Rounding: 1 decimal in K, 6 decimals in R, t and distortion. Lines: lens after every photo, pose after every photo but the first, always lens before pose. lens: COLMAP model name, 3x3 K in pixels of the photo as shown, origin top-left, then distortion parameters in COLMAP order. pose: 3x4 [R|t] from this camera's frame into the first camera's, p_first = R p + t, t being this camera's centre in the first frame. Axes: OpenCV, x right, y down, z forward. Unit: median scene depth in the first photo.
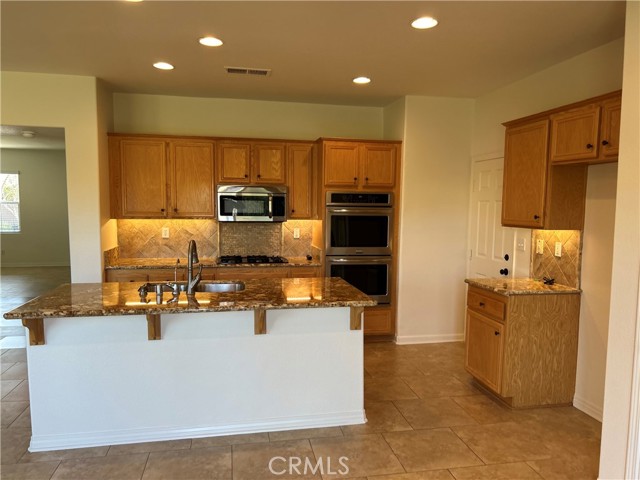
lens RADIAL K [[479.0, 0, 317.4], [0, 479.0, 243.9], [0, 0, 1]] dist [0.058967, -0.063500]
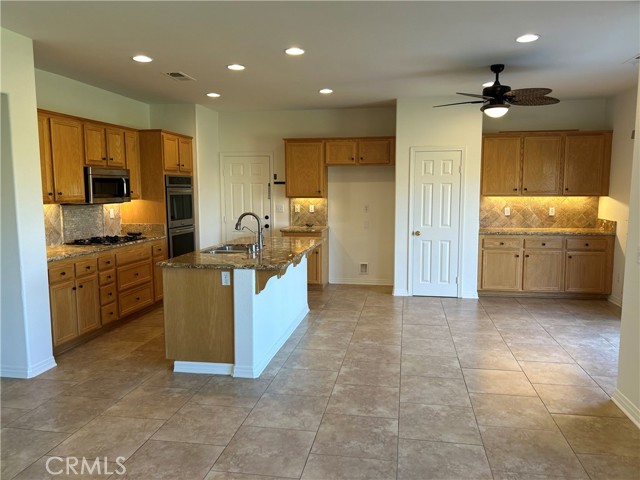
lens RADIAL K [[479.0, 0, 329.3], [0, 479.0, 236.0], [0, 0, 1]] dist [0.058967, -0.063500]
pose [[0.346532, -0.103980, 0.932257, -1.209484], [0.083729, 0.993299, 0.079665, -0.024464], [-0.934294, 0.050451, 0.352916, 0.247784]]
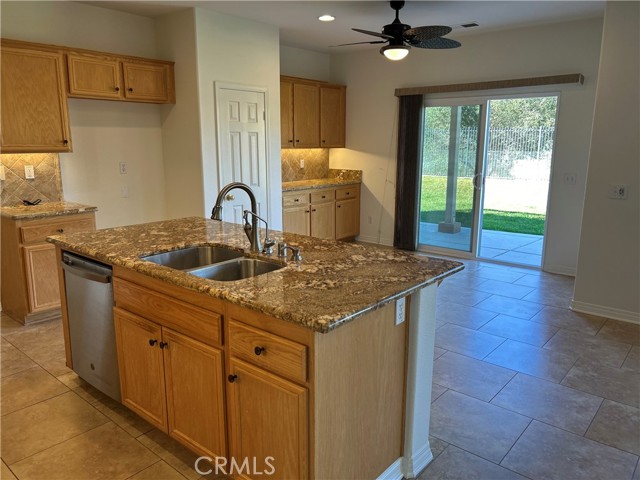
lens RADIAL K [[479.0, 0, 317.6], [0, 479.0, 240.3], [0, 0, 1]] dist [0.058967, -0.063500]
pose [[-0.620187, -0.168242, 0.766200, -0.724894], [0.057137, 0.964448, 0.258022, -0.080923], [-0.782370, 0.203800, -0.588526, 1.103074]]
